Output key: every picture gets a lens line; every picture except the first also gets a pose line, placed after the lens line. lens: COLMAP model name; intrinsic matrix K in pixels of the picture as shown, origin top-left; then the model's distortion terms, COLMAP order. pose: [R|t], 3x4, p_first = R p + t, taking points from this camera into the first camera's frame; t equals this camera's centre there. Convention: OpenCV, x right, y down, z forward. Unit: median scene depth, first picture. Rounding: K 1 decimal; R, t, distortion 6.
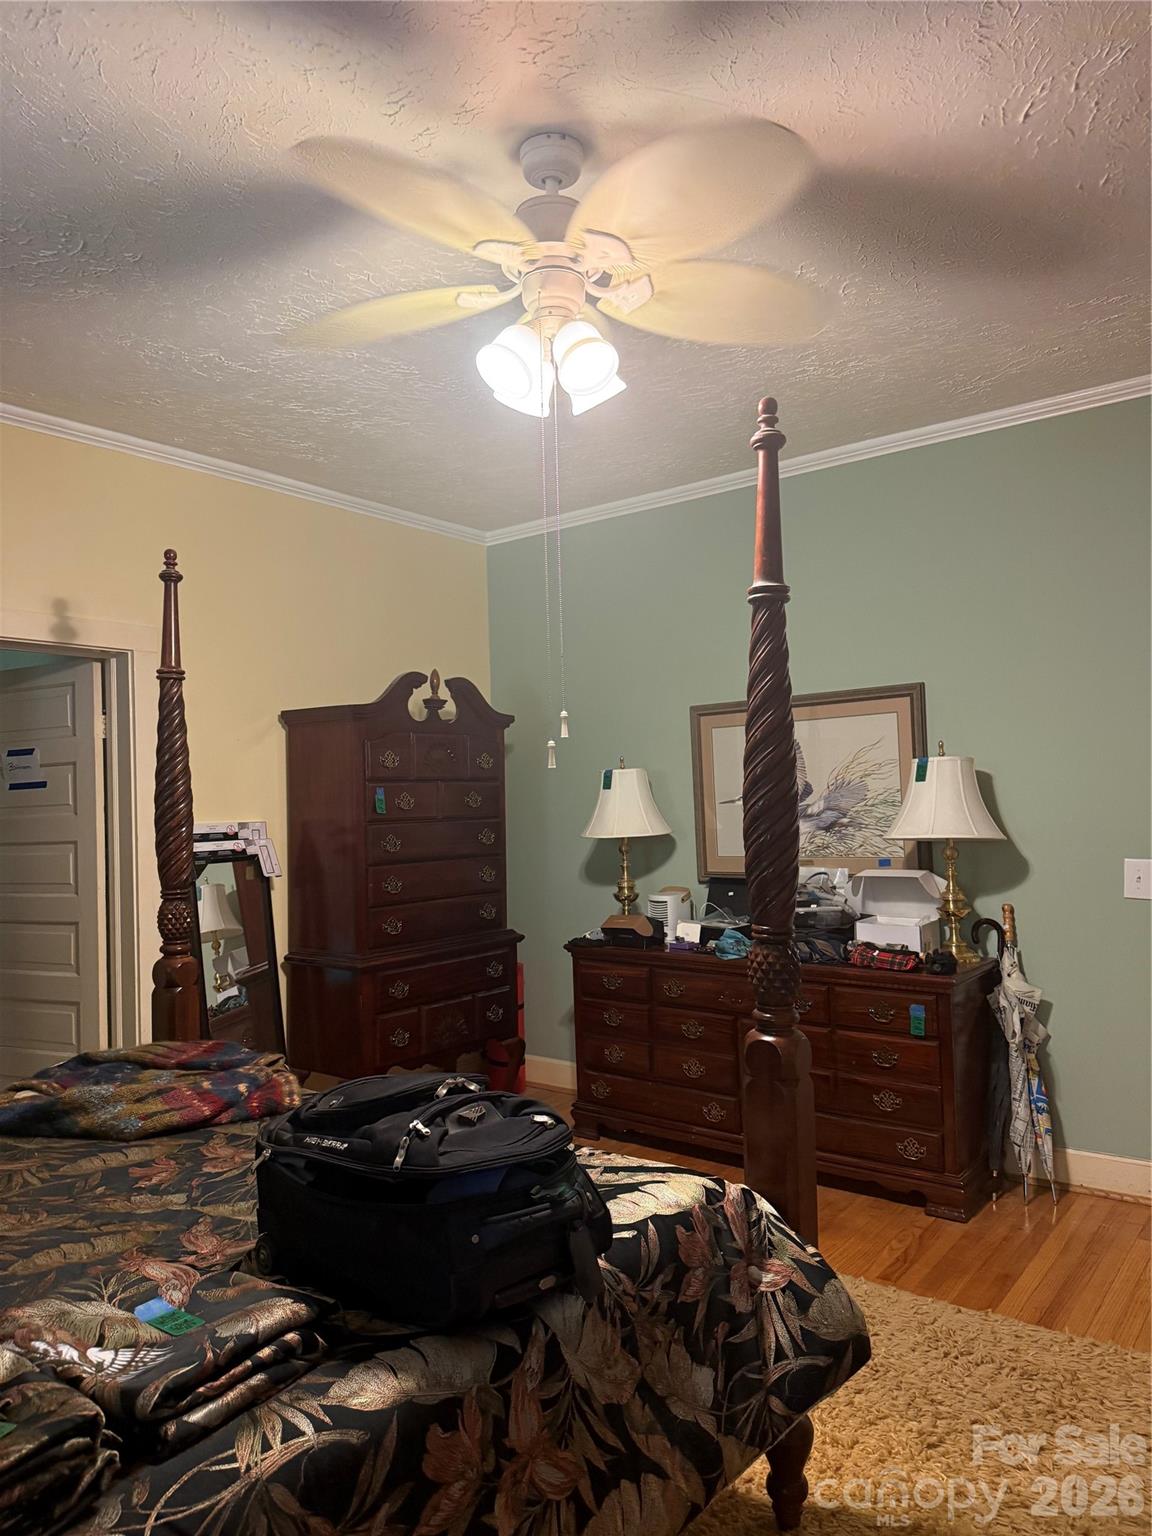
lens RADIAL K [[1063.5, 0, 573.0], [0, 1063.5, 765.5], [0, 0, 1]] dist [-0.000965, -0.031430]
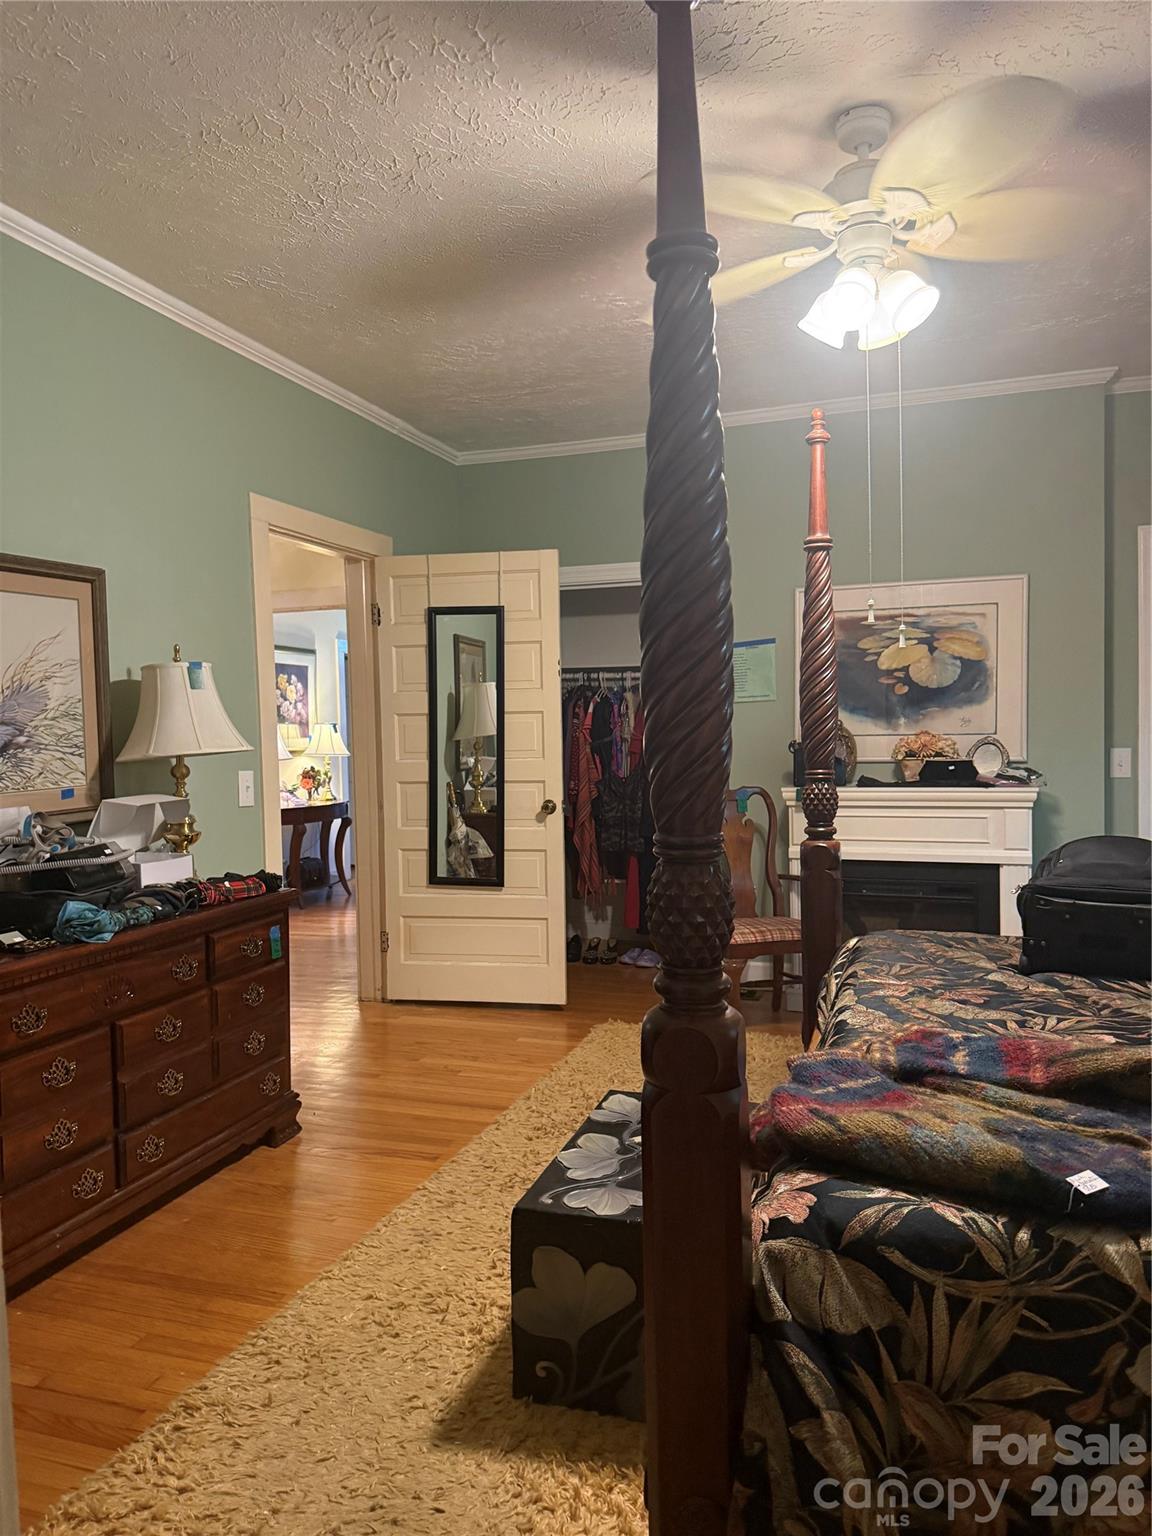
lens RADIAL K [[1063.5, 0, 574.5], [0, 1063.5, 768.4], [0, 0, 1]] dist [-0.000965, -0.031430]
pose [[-0.326507, -0.007389, 0.945166, -0.552257], [0.004508, 0.999946, 0.009374, 0.067913], [-0.945184, 0.007321, -0.326456, 0.906644]]
